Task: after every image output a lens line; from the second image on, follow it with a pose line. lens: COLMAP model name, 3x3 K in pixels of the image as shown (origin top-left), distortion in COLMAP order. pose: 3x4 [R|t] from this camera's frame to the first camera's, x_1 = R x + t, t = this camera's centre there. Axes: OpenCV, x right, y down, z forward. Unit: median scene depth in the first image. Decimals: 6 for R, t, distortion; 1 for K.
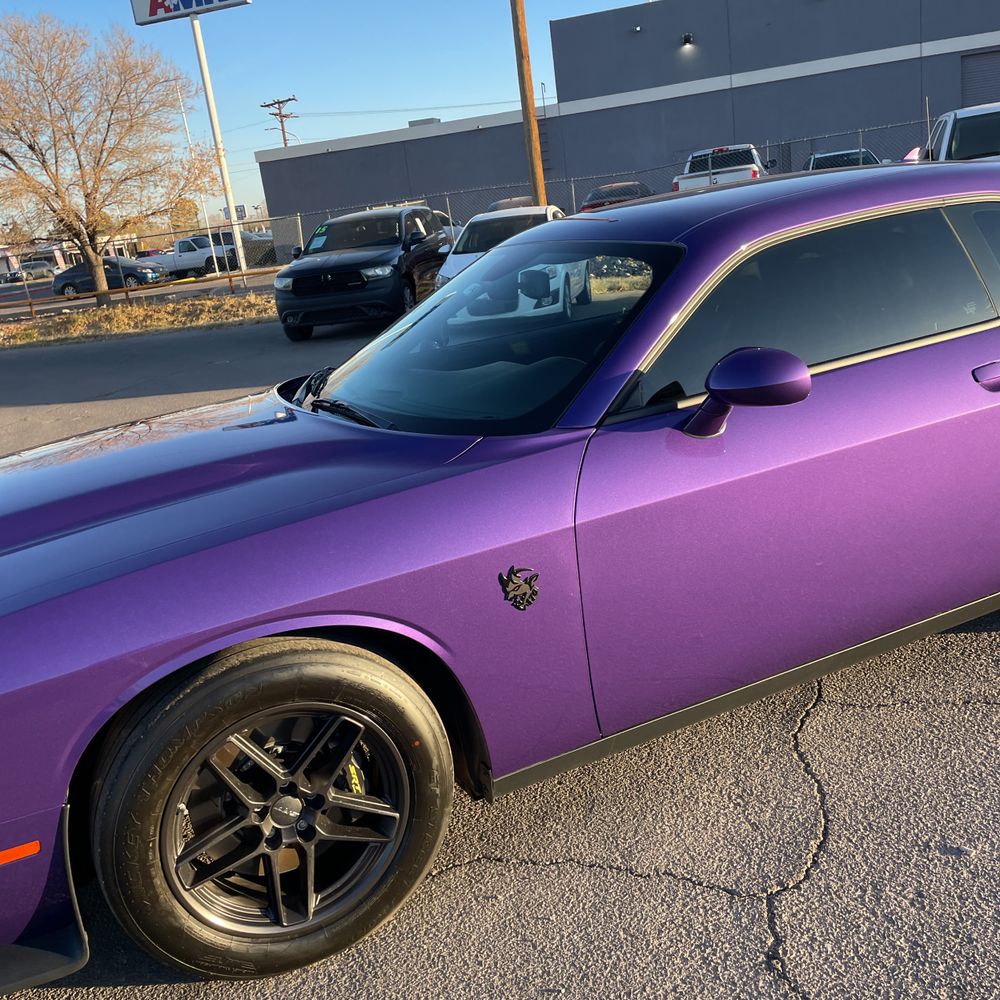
lens RADIAL K [[1000.0, 0, 495.2], [0, 1000.0, 499.2], [0, 0, 1]] dist [0.080392, -0.097968]
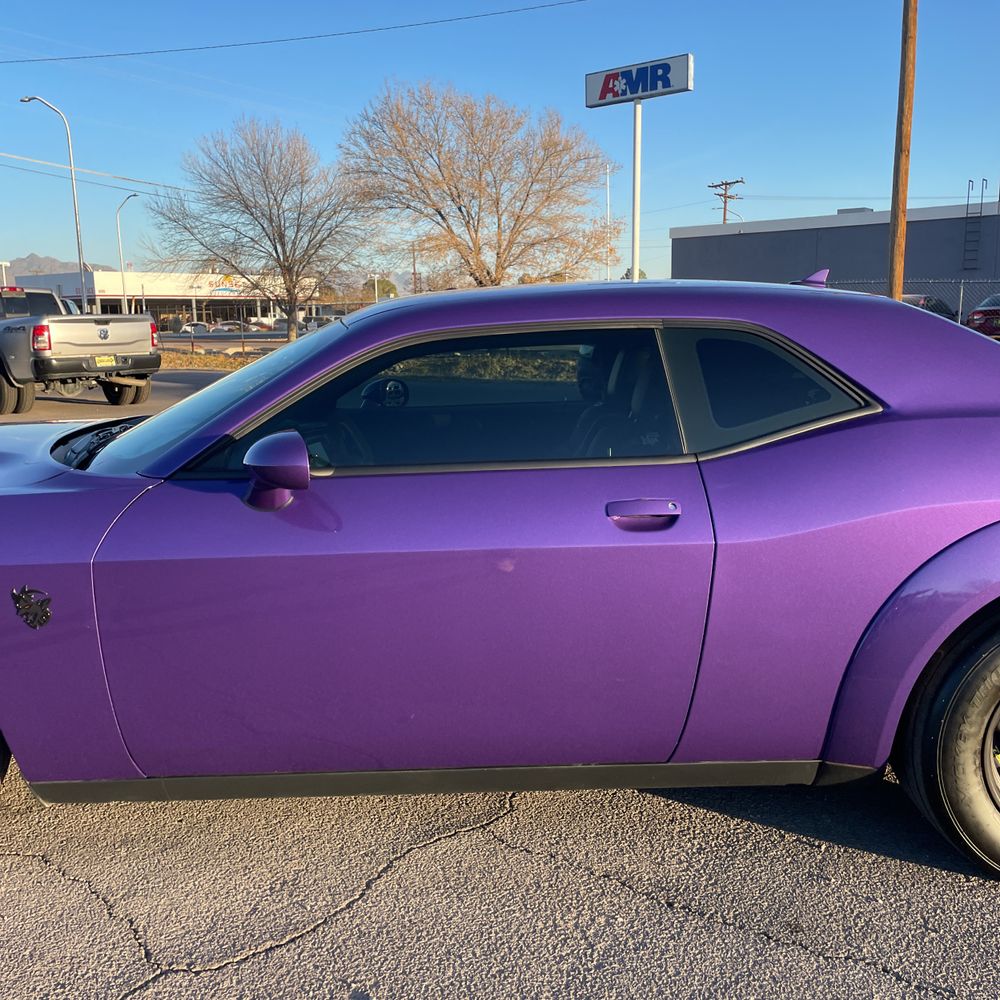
lens RADIAL K [[1007.6, 0, 493.9], [0, 1007.6, 488.0], [0, 0, 1]] dist [0.071293, -0.092369]
pose [[0.908000, 0.178048, -0.379256, 0.072978], [-0.208441, 0.977205, -0.040277, -0.008143], [0.363440, 0.115624, 0.924415, 0.011845]]
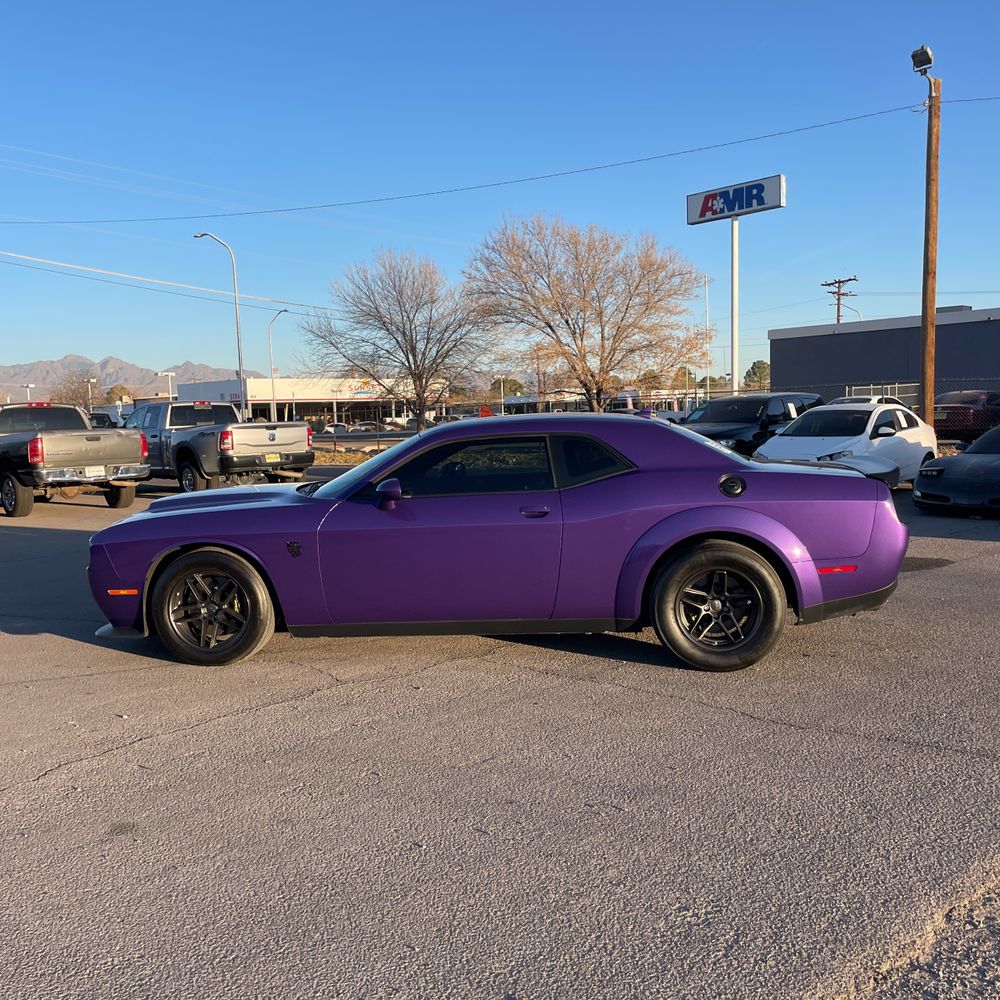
lens RADIAL K [[995.7, 0, 497.9], [0, 995.7, 488.1], [0, 0, 1]] dist [0.079182, -0.098684]
pose [[0.854320, 0.135589, -0.501750, 0.155325], [-0.215661, 0.970822, -0.104854, 0.007836], [0.472893, 0.197787, 0.858634, -0.094788]]
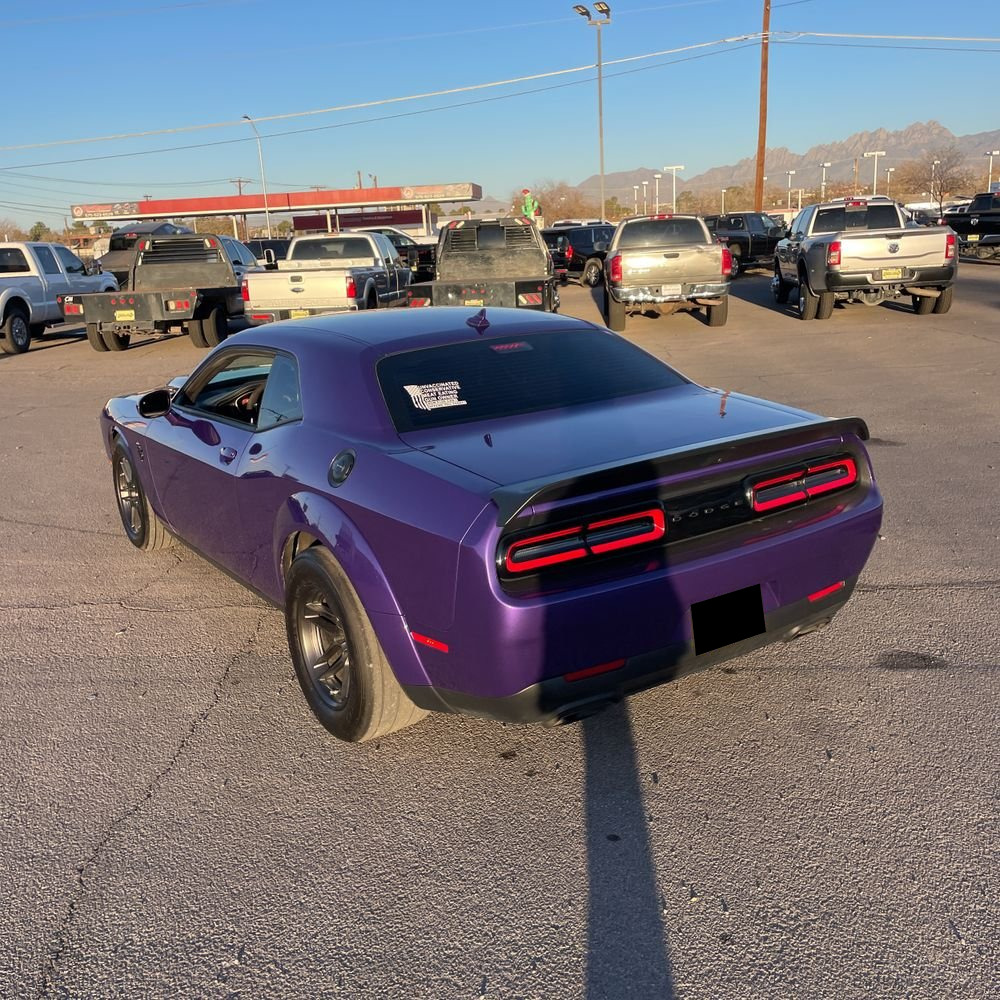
lens RADIAL K [[993.4, 0, 514.6], [0, 993.4, 517.6], [0, 0, 1]] dist [0.071560, -0.079671]
pose [[0.199860, 0.377621, -0.904134, 0.223184], [-0.244036, 0.912857, 0.327320, -0.071776], [0.948948, 0.155224, 0.274597, 0.103376]]
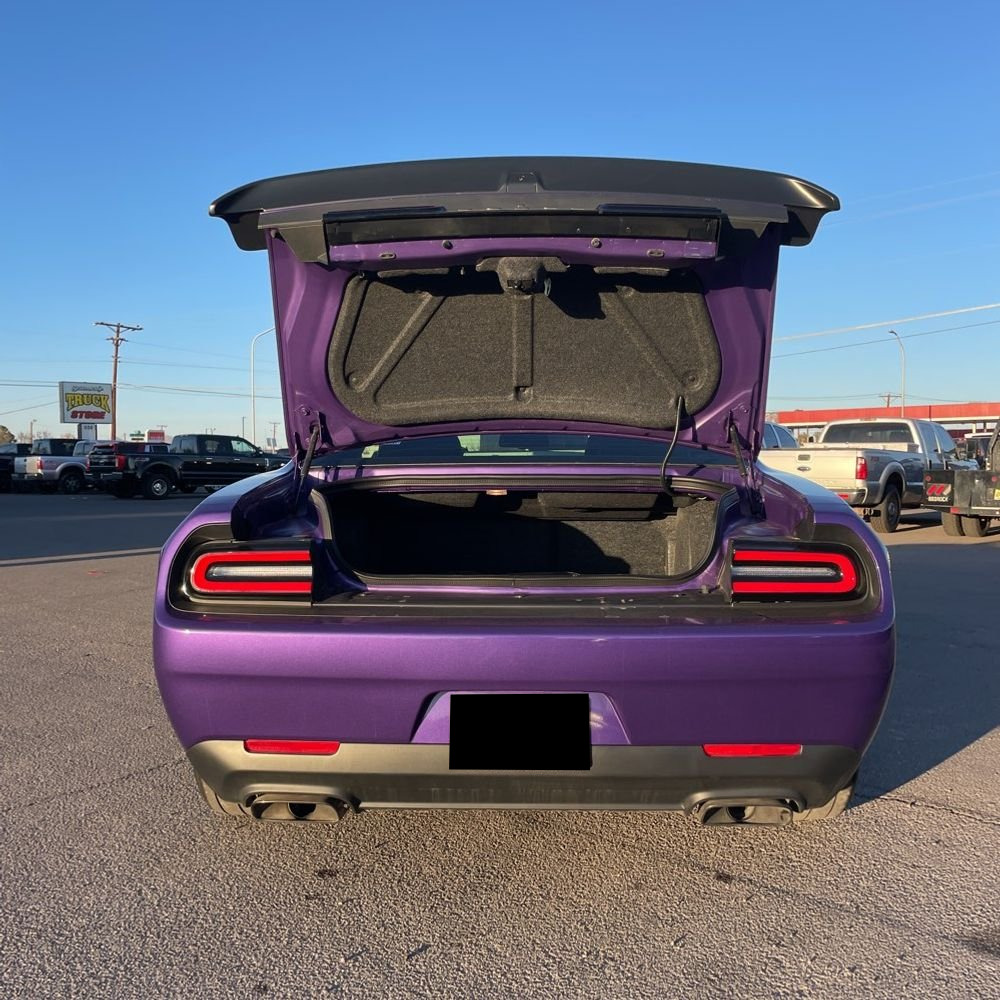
lens RADIAL K [[1011.7, 0, 504.2], [0, 1011.7, 487.3], [0, 0, 1]] dist [0.084073, -0.116728]
pose [[-0.417780, 0.144693, -0.896952, 0.191871], [-0.198182, 0.948951, 0.245389, -0.065885], [0.886670, 0.280278, -0.367778, 0.200206]]
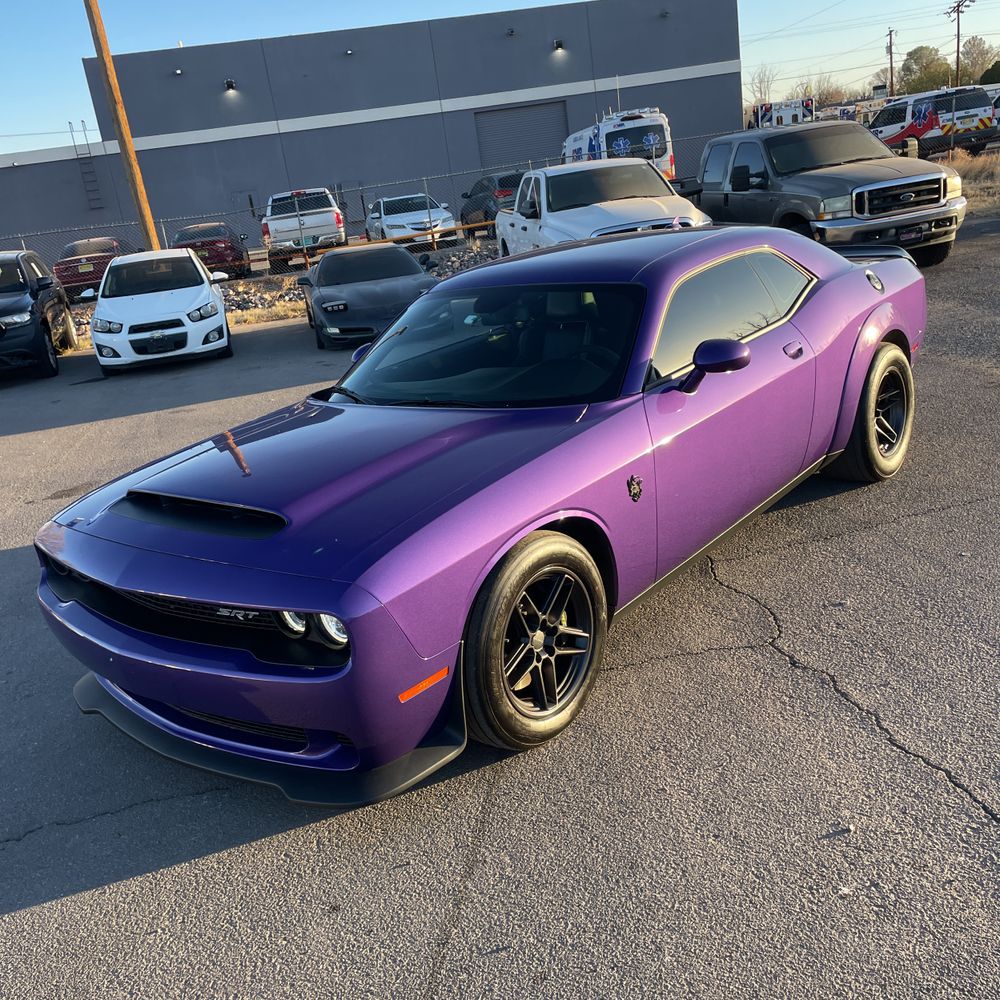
lens RADIAL K [[987.9, 0, 496.7], [0, 987.9, 512.4], [0, 0, 1]] dist [0.087666, -0.110605]
pose [[0.899828, -0.133268, 0.415391, -0.073518], [0.140812, 0.989957, 0.012574, 0.006287], [-0.412894, 0.047177, 0.909556, -0.034781]]
